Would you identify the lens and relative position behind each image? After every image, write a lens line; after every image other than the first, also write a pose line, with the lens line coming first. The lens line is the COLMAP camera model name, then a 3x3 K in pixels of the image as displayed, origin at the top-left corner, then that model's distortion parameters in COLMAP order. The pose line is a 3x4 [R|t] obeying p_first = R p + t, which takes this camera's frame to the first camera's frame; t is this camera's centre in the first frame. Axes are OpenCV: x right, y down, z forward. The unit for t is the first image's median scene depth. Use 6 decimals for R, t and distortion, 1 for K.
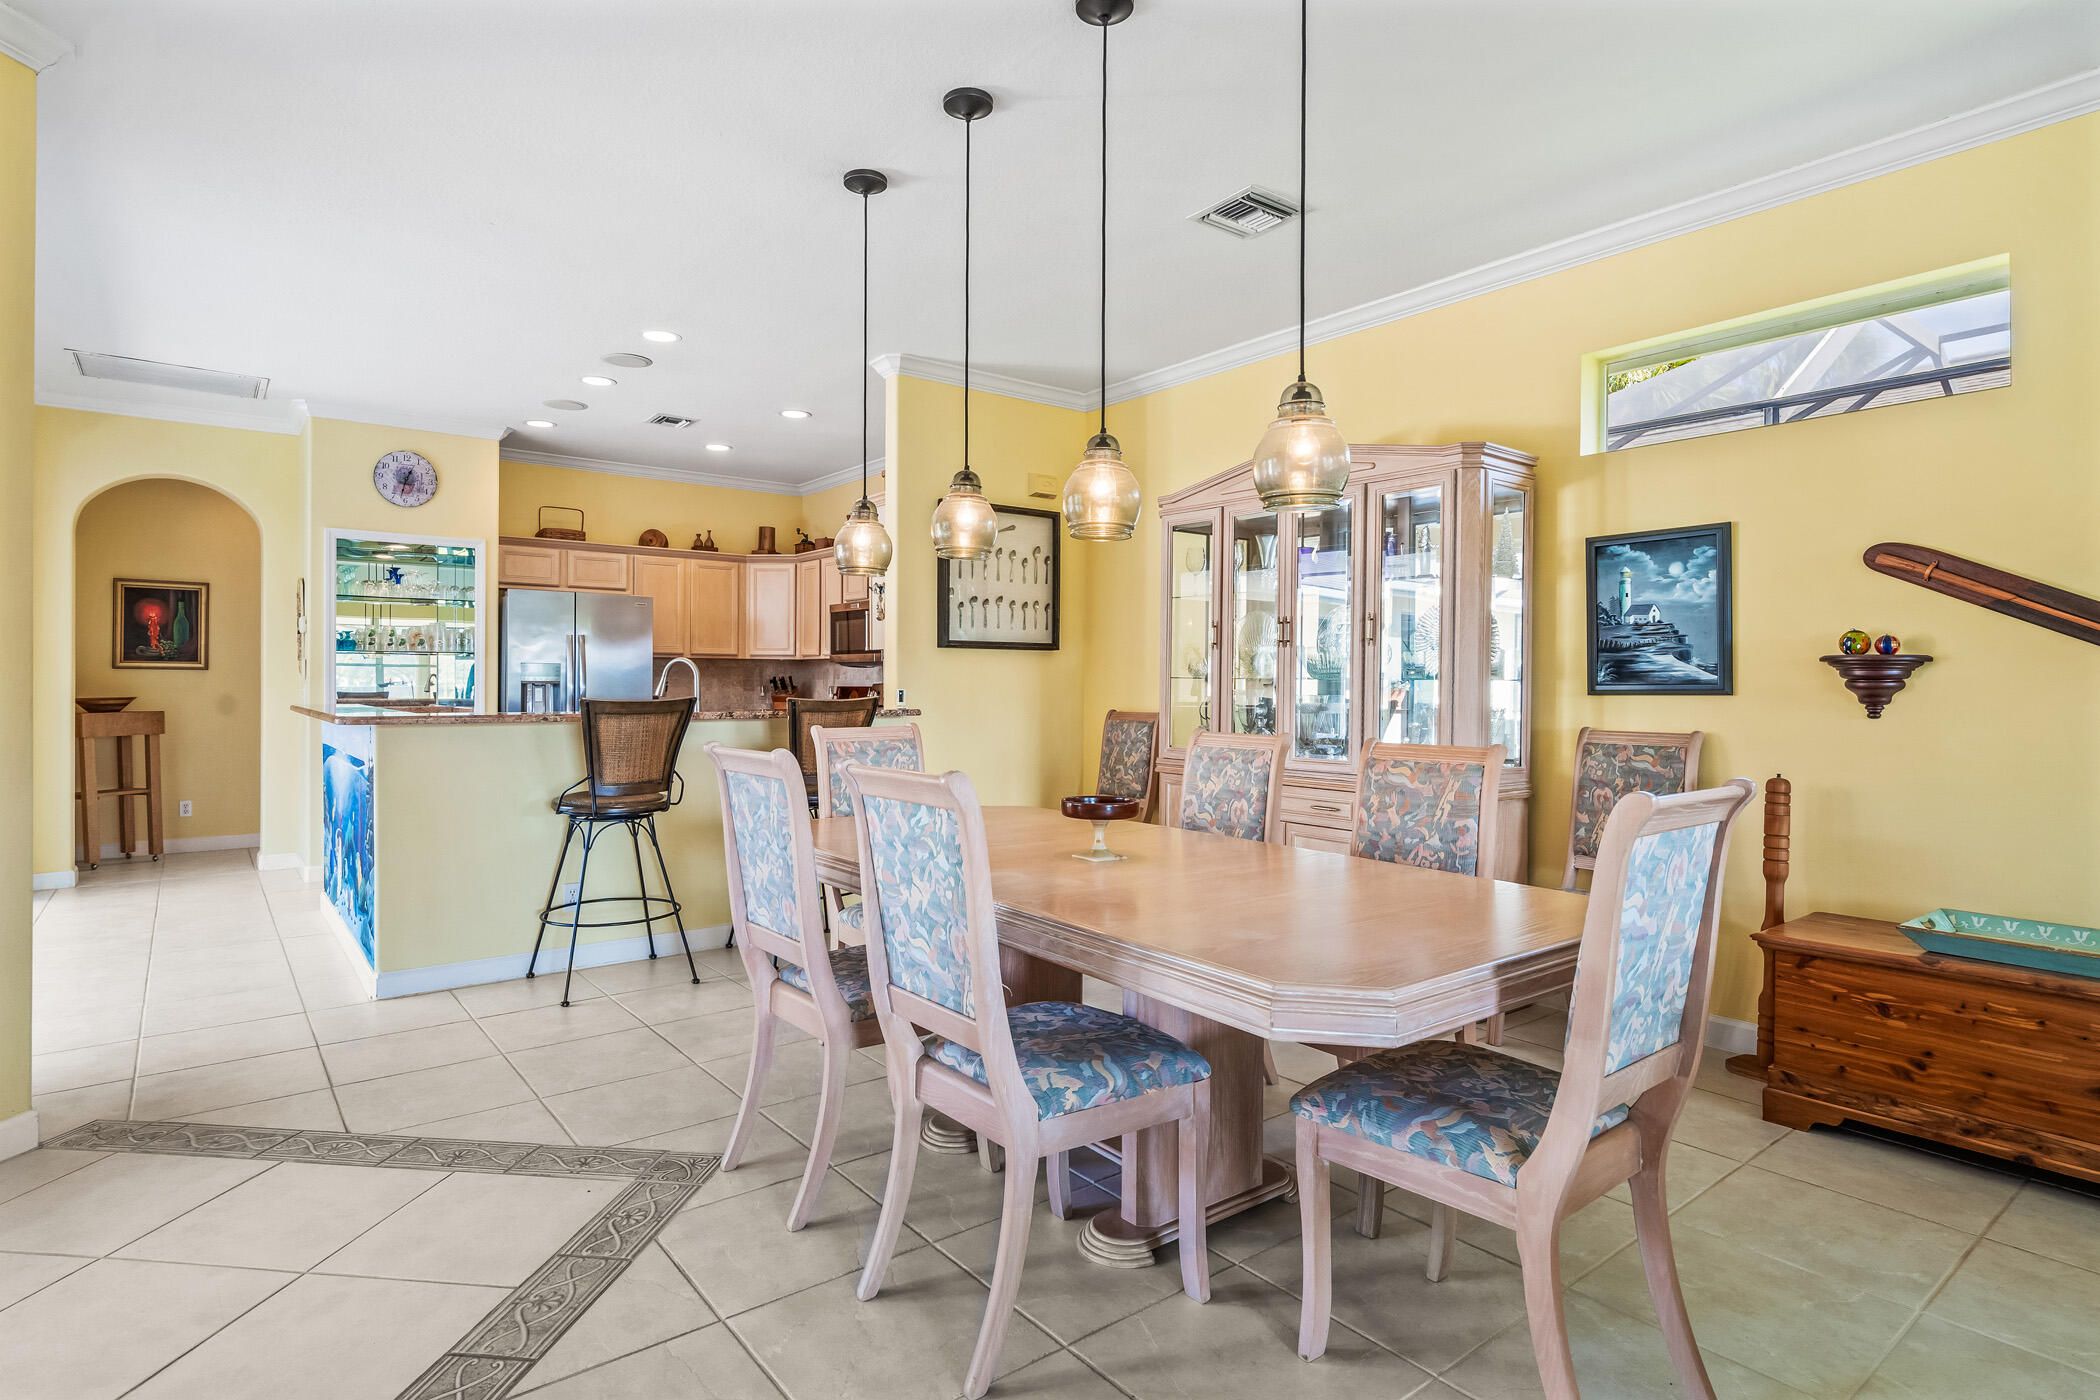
lens RADIAL K [[1100.6, 0, 1039.4], [0, 1100.6, 684.7], [0, 0, 1]] dist [0.001753, -0.000641]
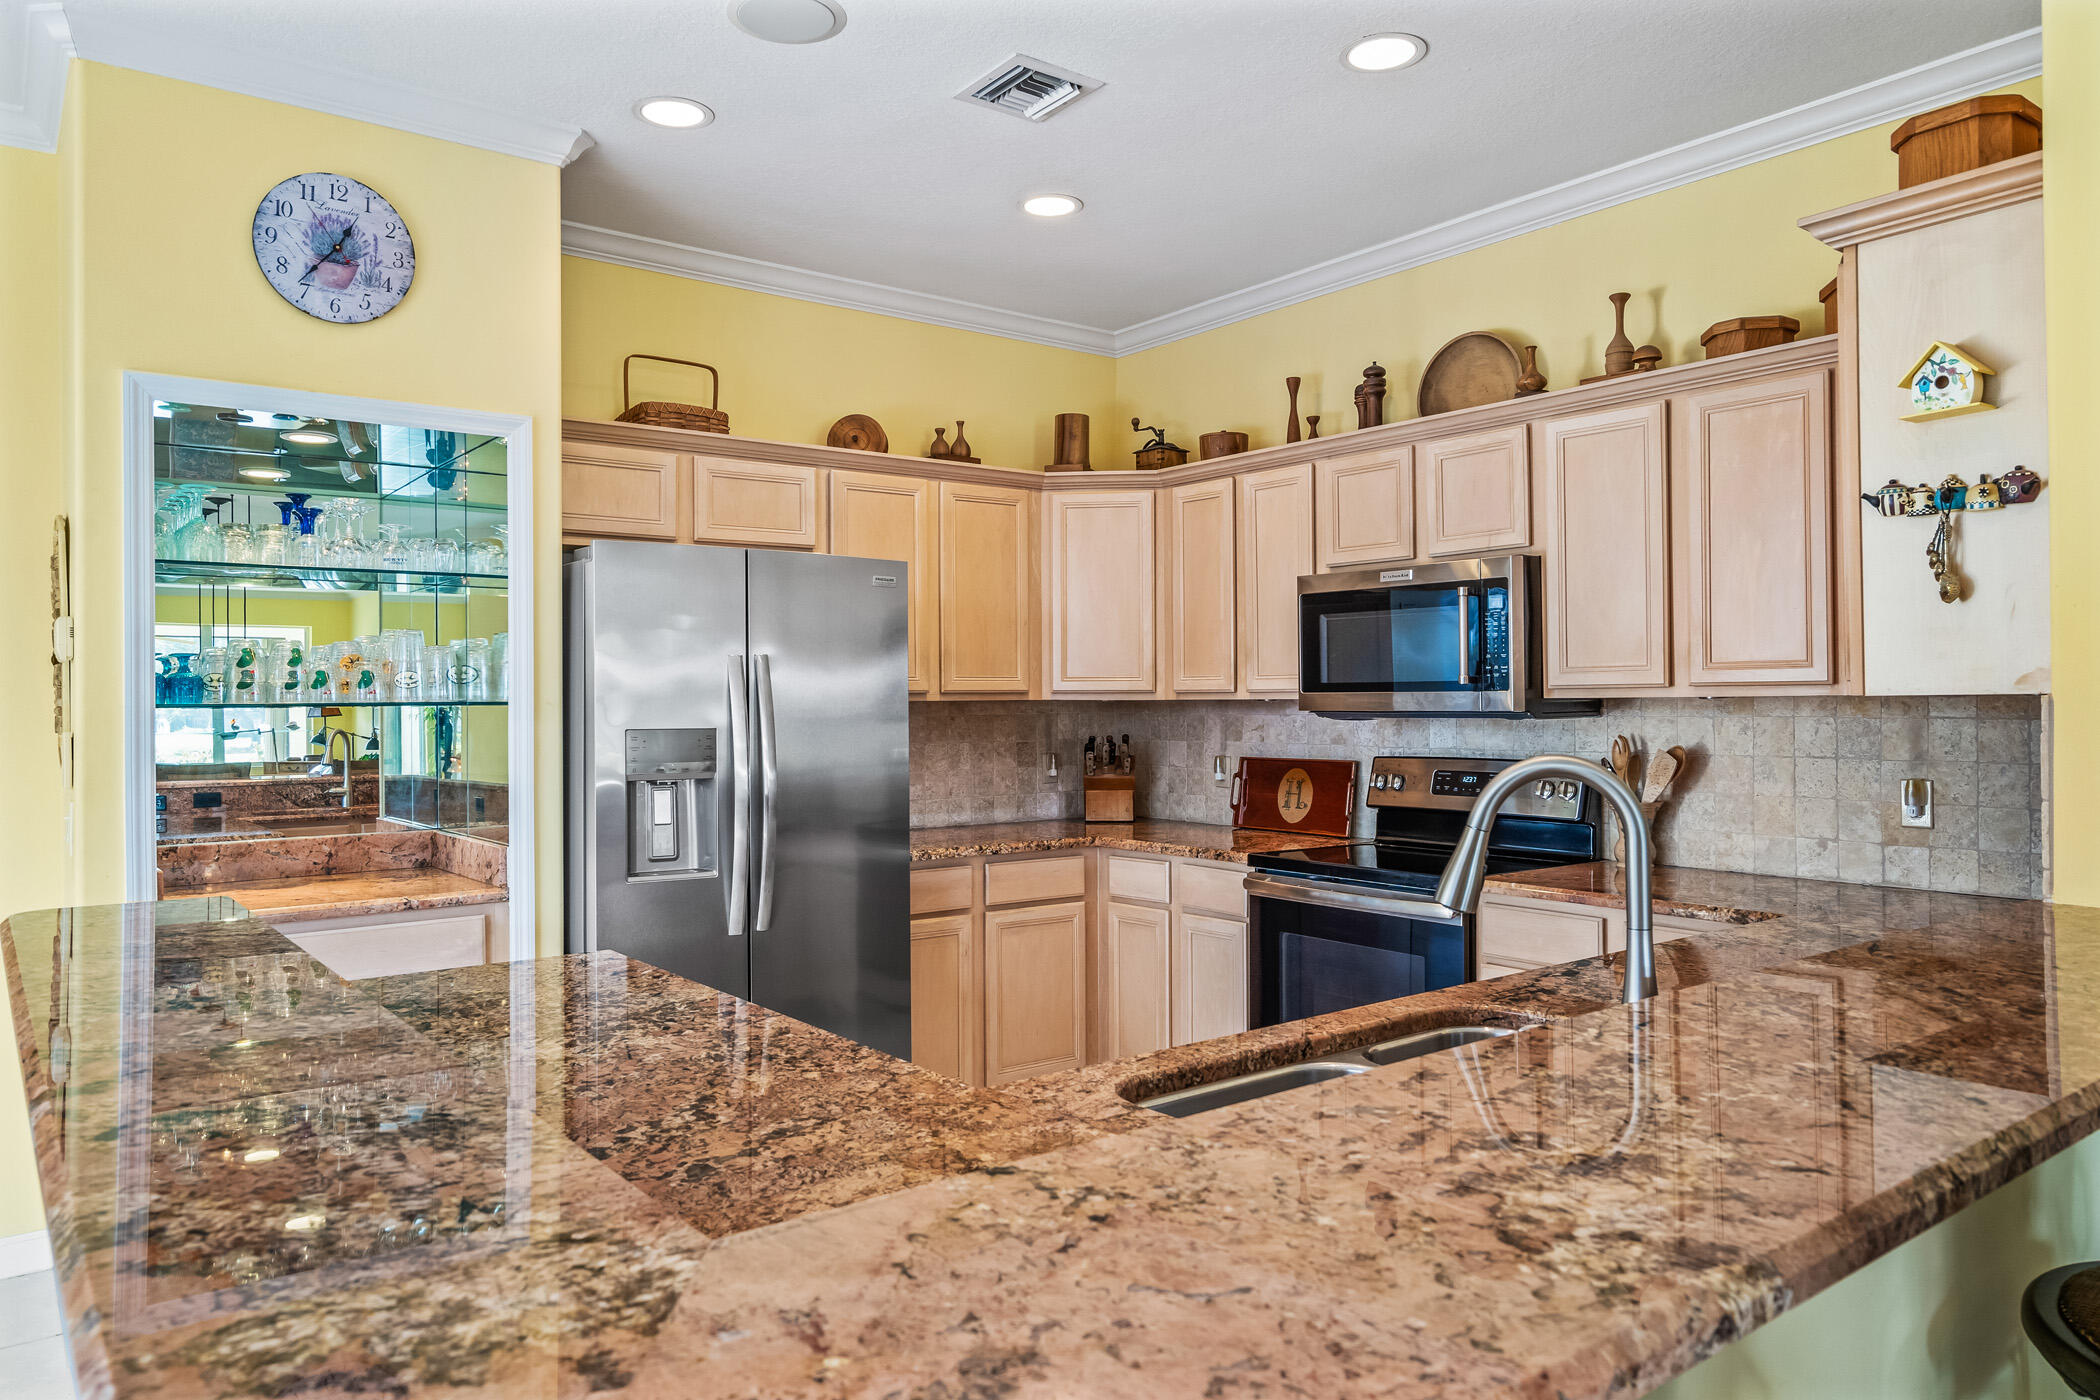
lens RADIAL K [[1425.5, 0, 1040.3], [0, 1425.5, 699.4], [0, 0, 1]] dist [0.011616, -0.001129]
pose [[0.999910, -0.013133, -0.002672, -0.318289], [0.013129, 0.999913, -0.001328, -0.027303], [0.002689, 0.001292, 0.999996, 0.485783]]
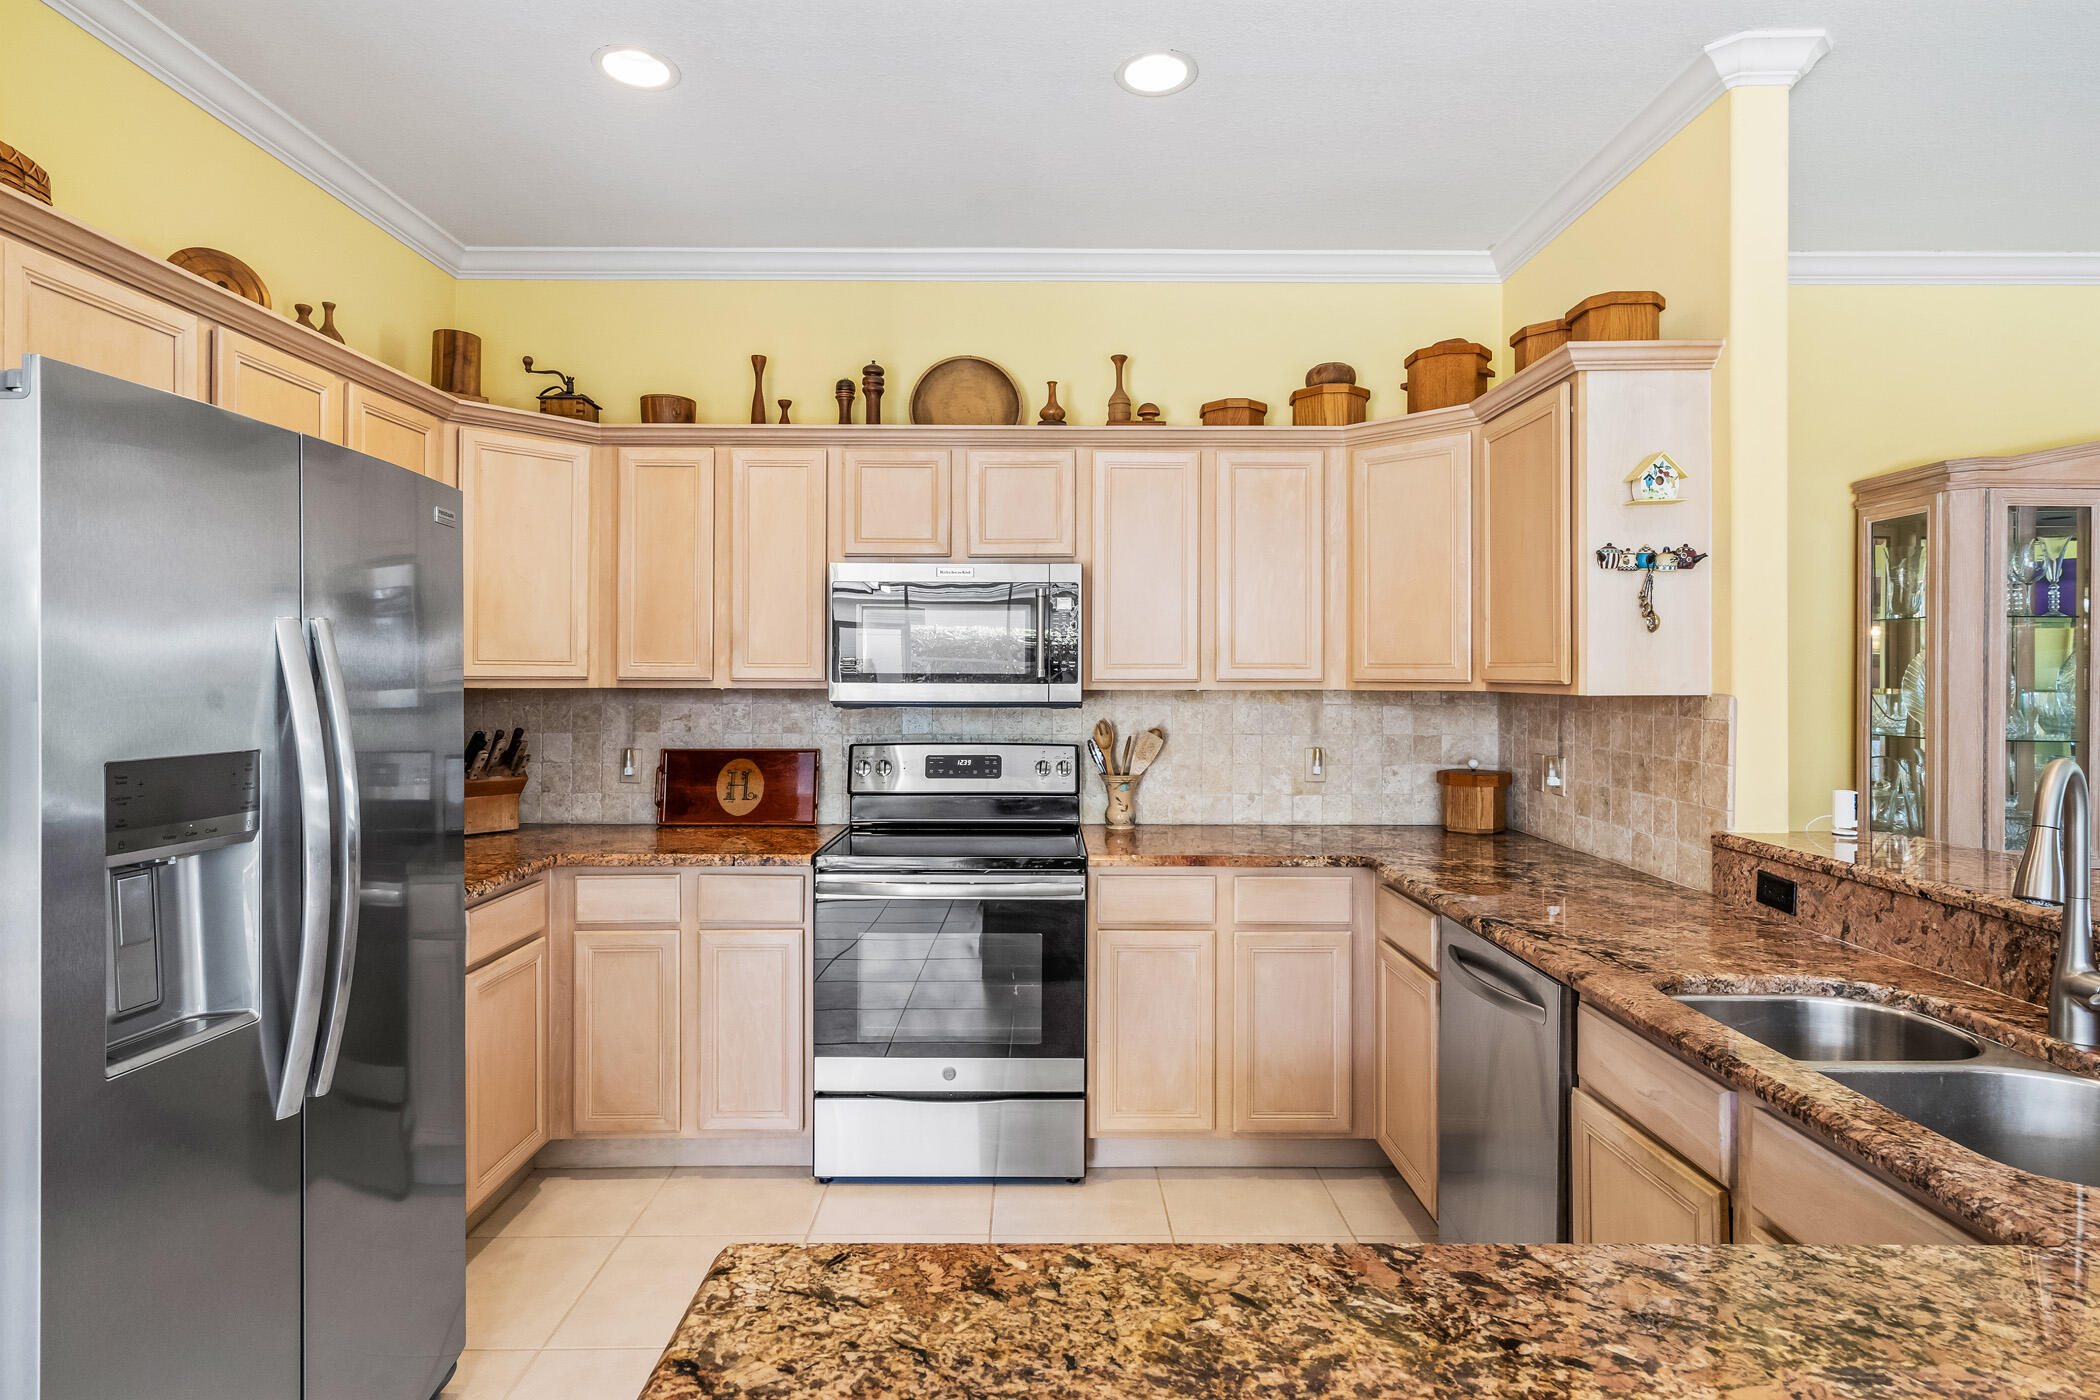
lens RADIAL K [[1059.9, 0, 1096.9], [0, 1059.9, 675.6], [0, 0, 1]] dist [0.003126, 0.001302]
pose [[0.603081, -0.005700, 0.797659, -0.491787], [0.001102, 0.999979, 0.006312, -0.035187], [-0.797679, -0.002928, 0.603075, 0.740324]]
